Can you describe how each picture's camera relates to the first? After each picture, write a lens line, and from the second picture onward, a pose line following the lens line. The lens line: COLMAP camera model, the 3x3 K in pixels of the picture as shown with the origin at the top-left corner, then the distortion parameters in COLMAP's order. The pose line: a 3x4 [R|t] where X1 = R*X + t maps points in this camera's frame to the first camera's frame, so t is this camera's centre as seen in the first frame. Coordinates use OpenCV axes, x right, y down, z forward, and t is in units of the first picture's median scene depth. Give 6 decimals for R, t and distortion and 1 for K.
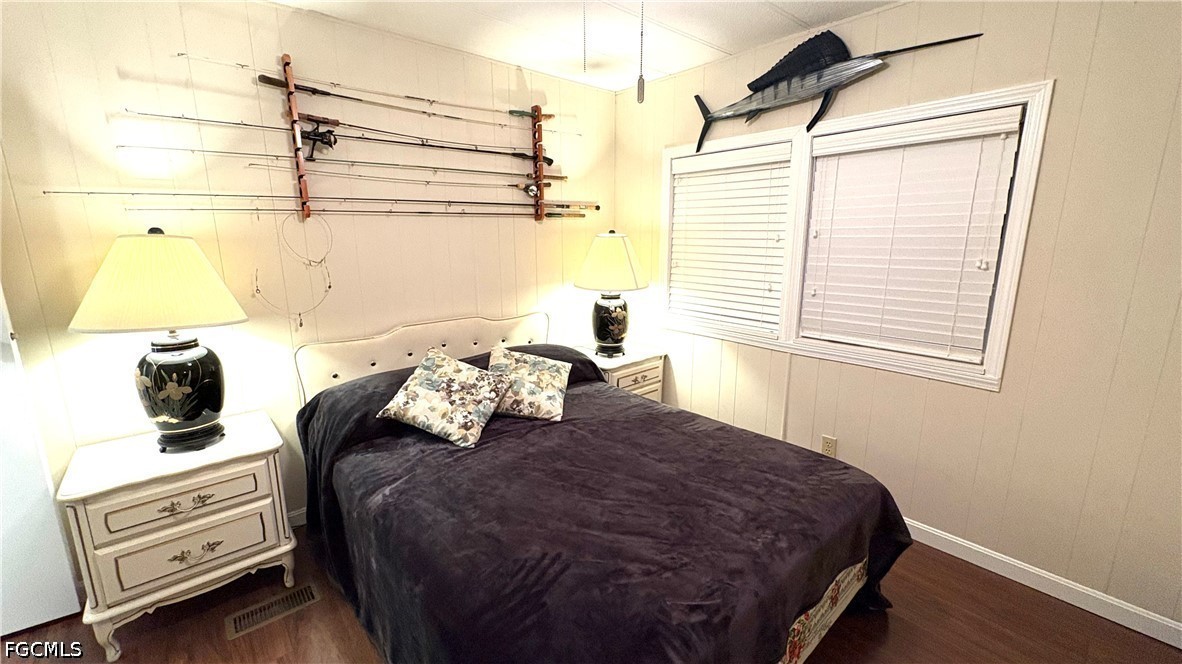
lens RADIAL K [[472.2, 0, 591.3], [0, 472.2, 331.1], [0, 0, 1]] dist [0.001602, 0.000047]
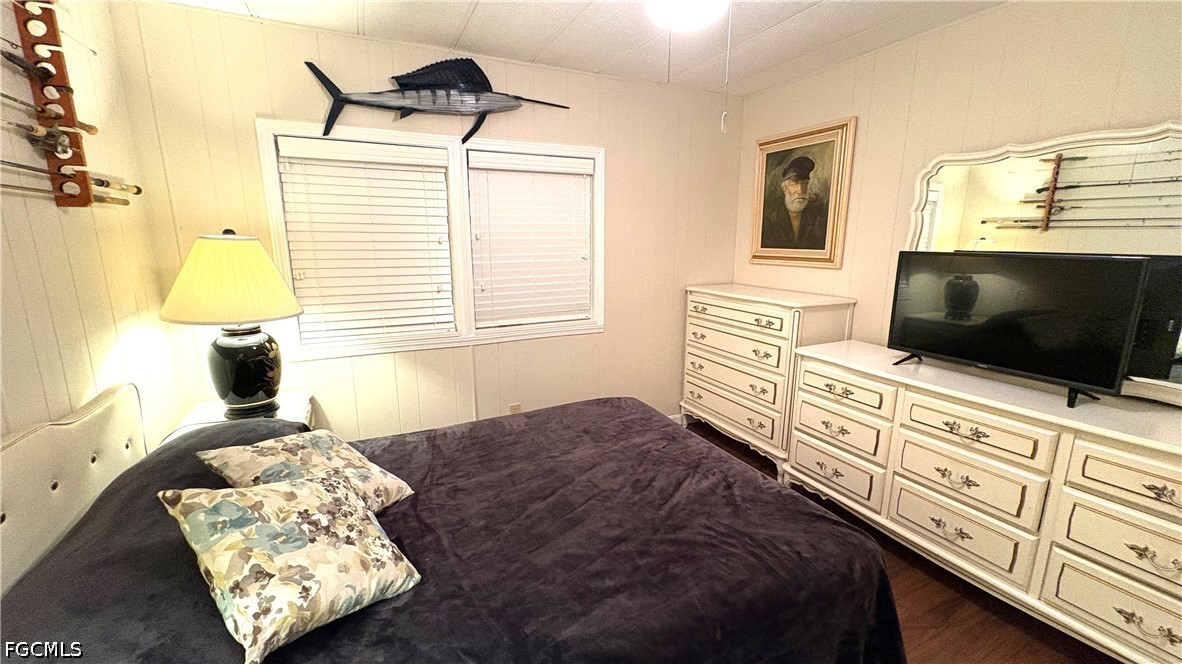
lens RADIAL K [[472.2, 0, 588.5], [0, 472.2, 331.7], [0, 0, 1]] dist [0.001602, 0.000047]
pose [[0.268667, -0.185526, 0.945197, -0.589730], [0.195676, 0.971327, 0.135035, -0.087559], [-0.943148, 0.148673, 0.297267, 0.463631]]
